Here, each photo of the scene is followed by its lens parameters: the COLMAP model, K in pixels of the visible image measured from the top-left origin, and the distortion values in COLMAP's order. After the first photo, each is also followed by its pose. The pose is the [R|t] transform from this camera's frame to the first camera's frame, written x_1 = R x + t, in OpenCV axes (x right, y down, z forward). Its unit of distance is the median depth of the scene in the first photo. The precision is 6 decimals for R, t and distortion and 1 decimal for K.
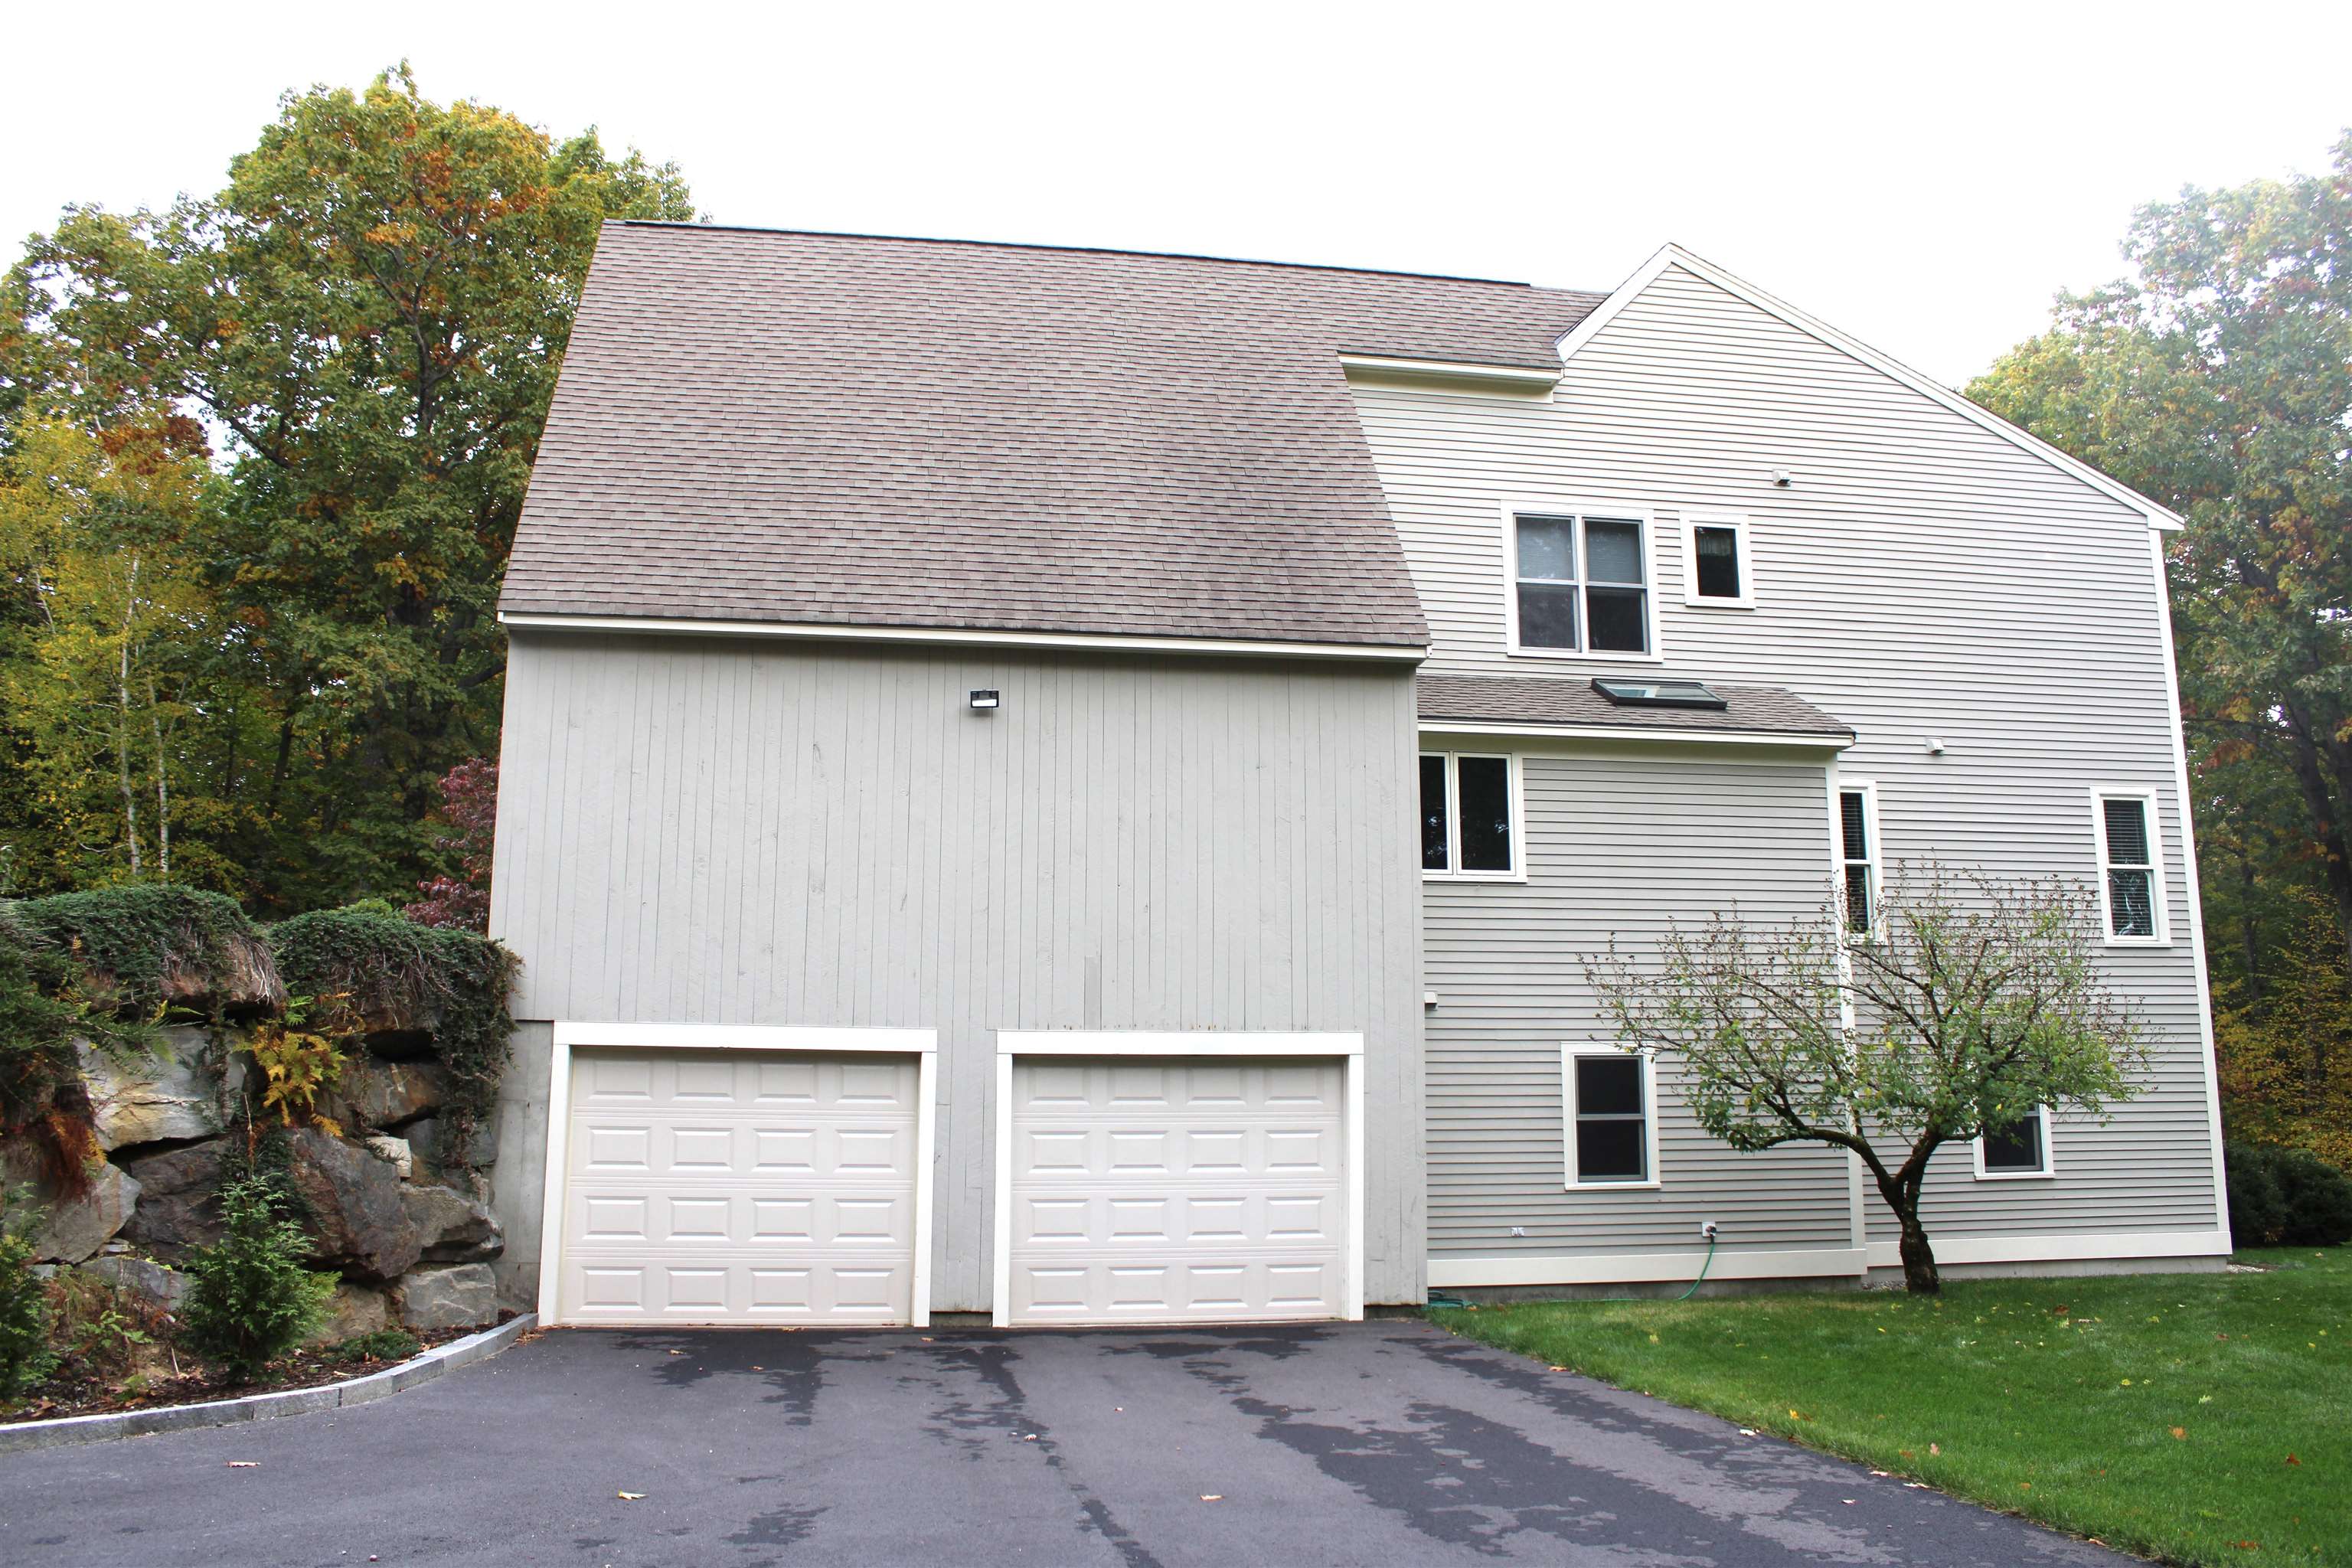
lens RADIAL K [[1963.6, 0, 1176.0], [0, 1963.6, 784.0], [0, 0, 1]] dist [-0.152270, 0.135669]
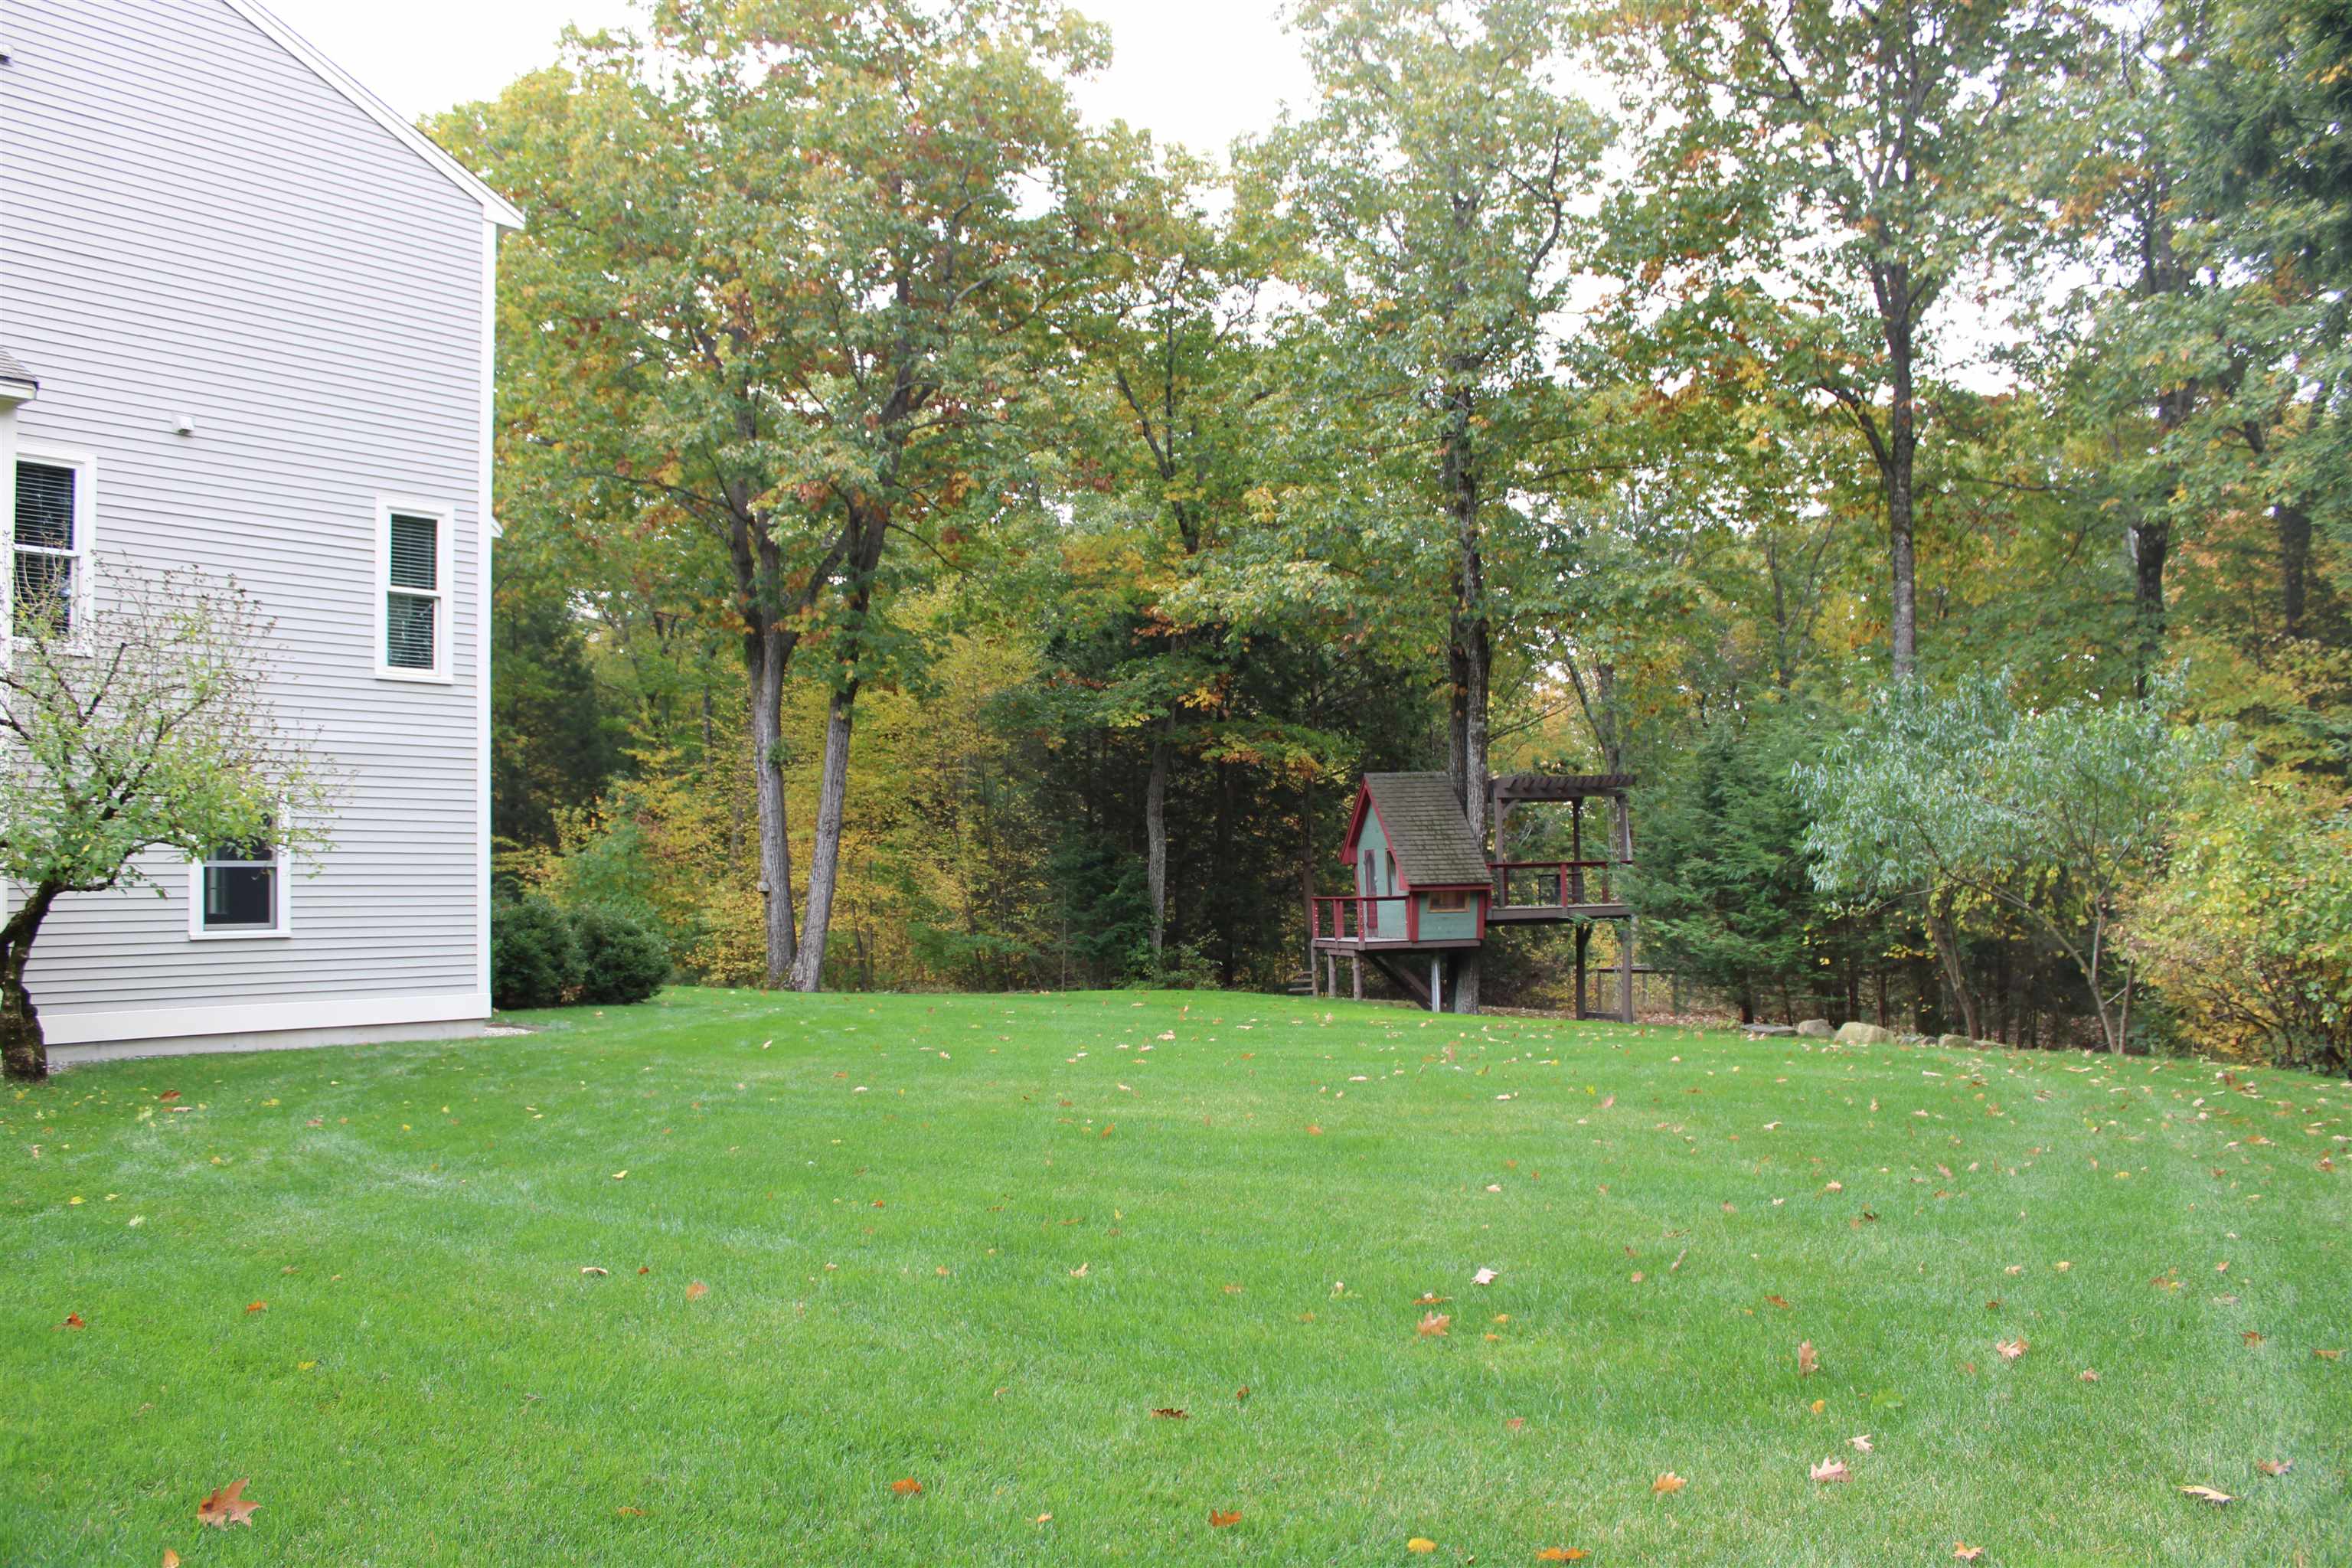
lens RADIAL K [[1963.6, 0, 1176.0], [0, 1963.6, 784.0], [0, 0, 1]] dist [-0.152270, 0.135669]
pose [[0.743672, 0.030638, 0.667842, 0.167439], [-0.114181, 0.990093, 0.081723, 0.018400], [-0.658722, -0.137030, 0.739803, 0.088754]]
